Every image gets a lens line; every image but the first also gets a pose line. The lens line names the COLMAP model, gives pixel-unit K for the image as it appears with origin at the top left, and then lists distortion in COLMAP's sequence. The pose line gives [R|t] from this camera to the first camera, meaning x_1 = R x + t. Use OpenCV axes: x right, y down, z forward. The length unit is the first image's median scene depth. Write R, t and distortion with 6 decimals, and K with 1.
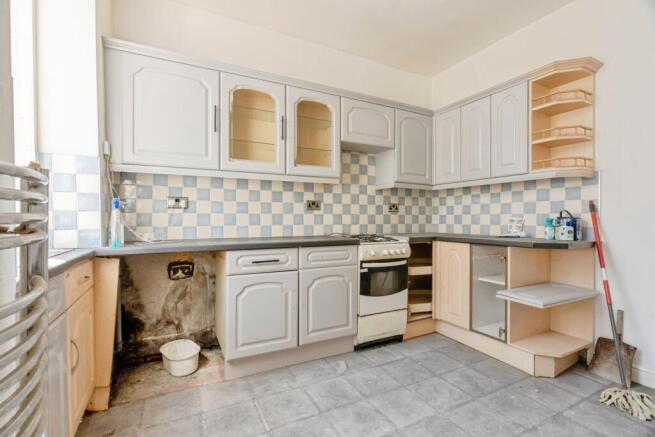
lens RADIAL K [[300.8, 0, 325.6], [0, 300.8, 216.3], [0, 0, 1]] dist [-0.000007, -0.000096]
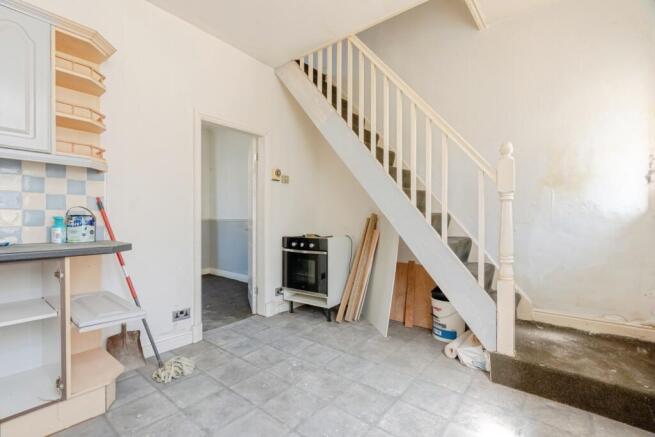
lens RADIAL K [[300.8, 0, 325.6], [0, 300.8, 216.3], [0, 0, 1]] dist [-0.000007, -0.000096]
pose [[-0.388265, -0.005509, 0.921531, -0.254566], [-0.012033, 0.999927, 0.000908, -0.002630], [-0.921469, -0.010736, -0.388303, 0.707361]]
